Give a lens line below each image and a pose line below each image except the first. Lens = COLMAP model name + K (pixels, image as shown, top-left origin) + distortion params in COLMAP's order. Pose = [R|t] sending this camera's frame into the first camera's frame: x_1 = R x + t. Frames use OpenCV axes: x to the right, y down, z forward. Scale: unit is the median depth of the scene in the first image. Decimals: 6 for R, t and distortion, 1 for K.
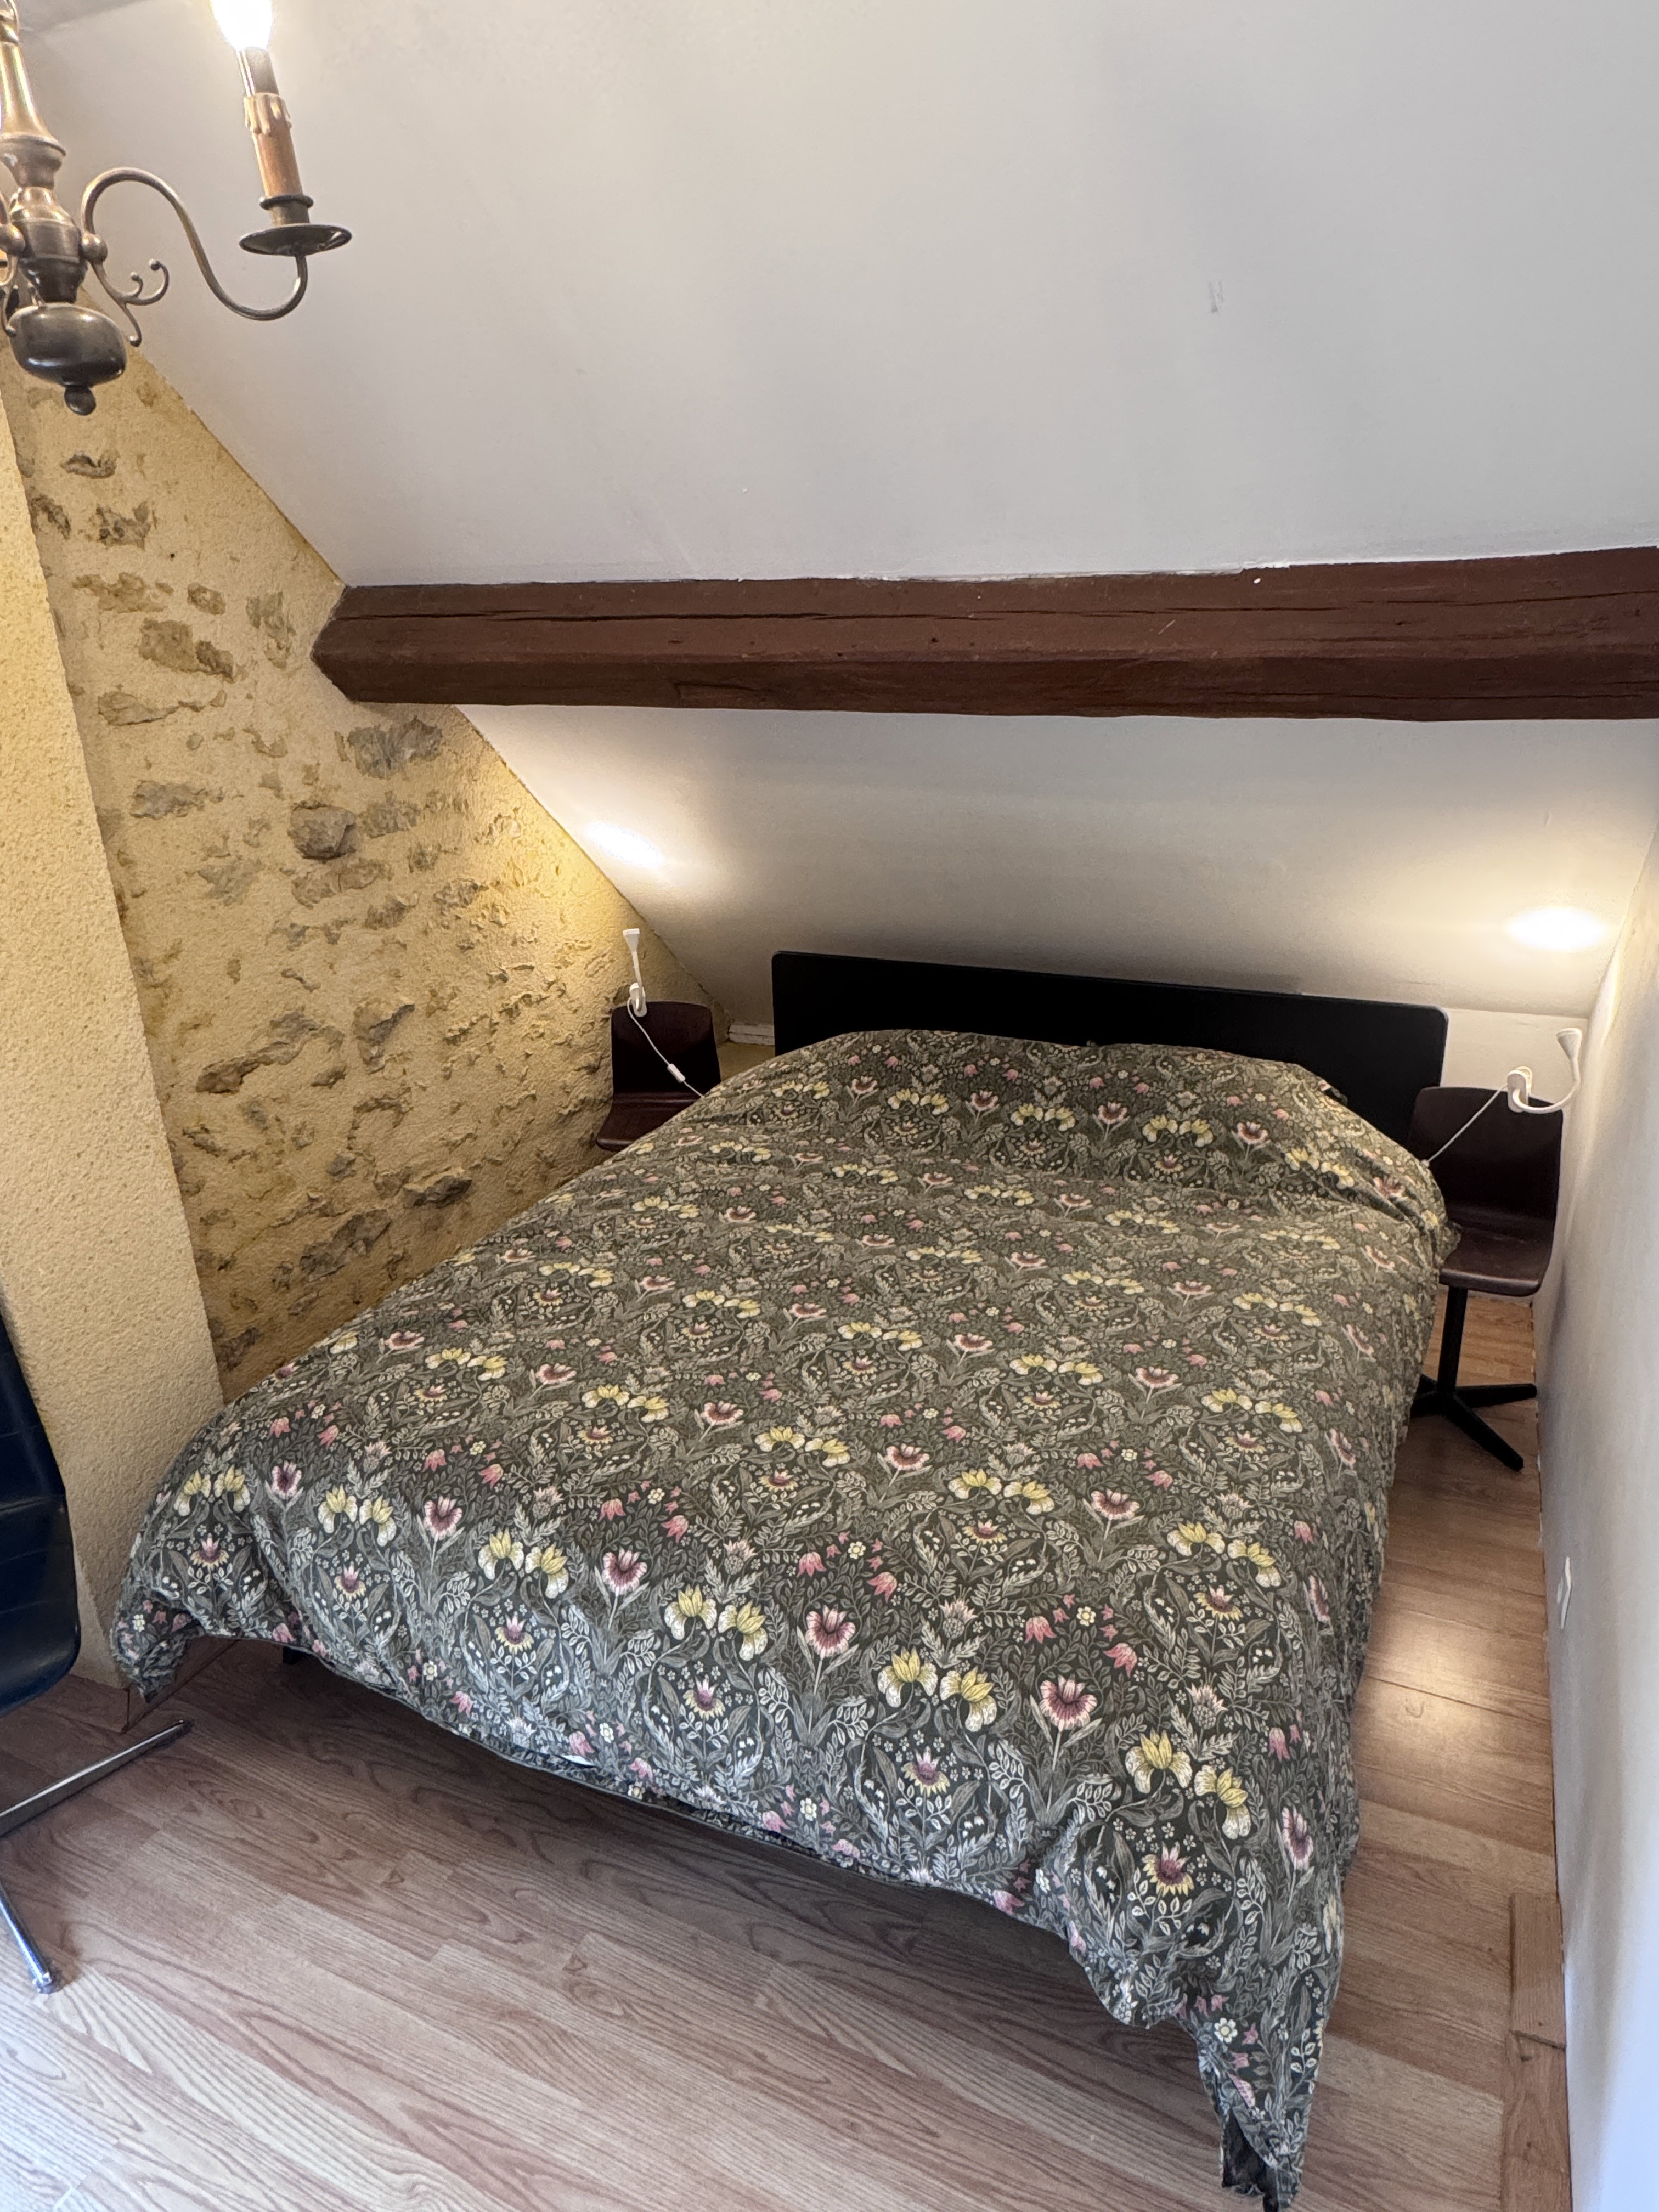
lens RADIAL K [[1337.5, 0, 822.1], [0, 1337.5, 1092.7], [0, 0, 1]] dist [-0.005591, 0.002225]
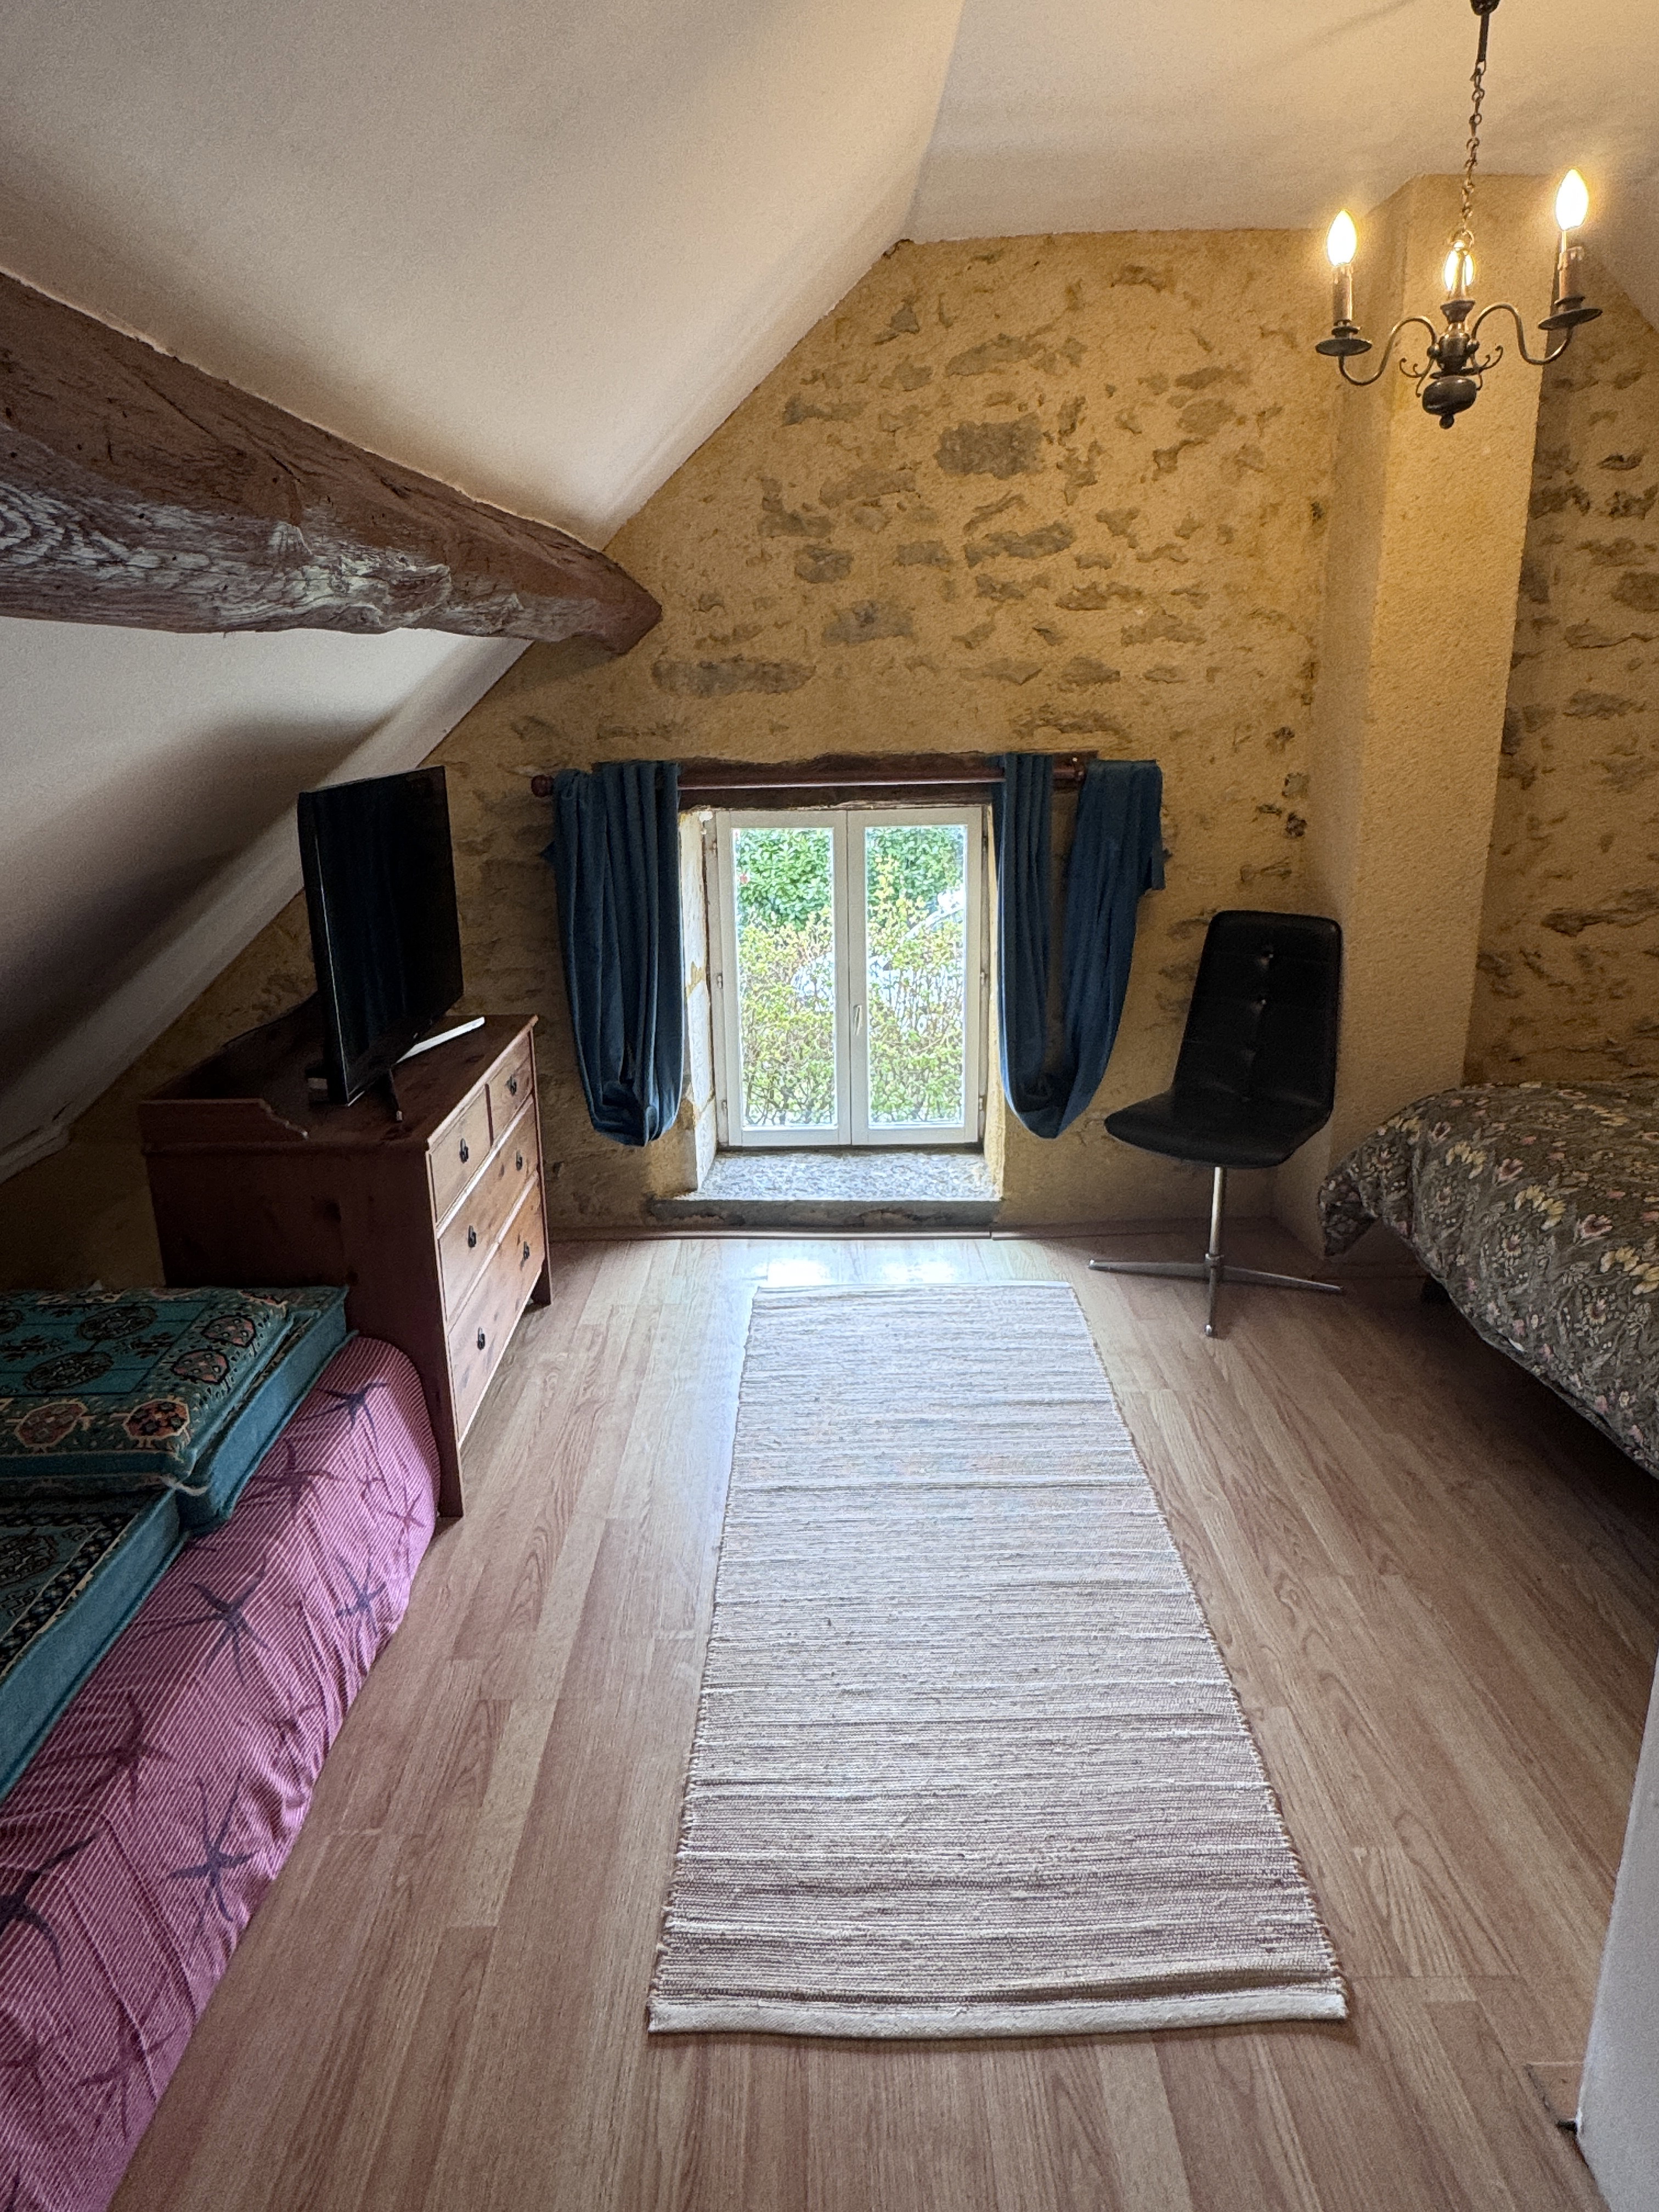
lens RADIAL K [[1337.5, 0, 822.1], [0, 1337.5, 1092.7], [0, 0, 1]] dist [-0.005591, 0.002225]
pose [[0.429770, 0.283204, -0.857376, 0.568952], [-0.300918, 0.940180, 0.159717, 0.217509], [0.851320, 0.189358, 0.489283, -0.330402]]
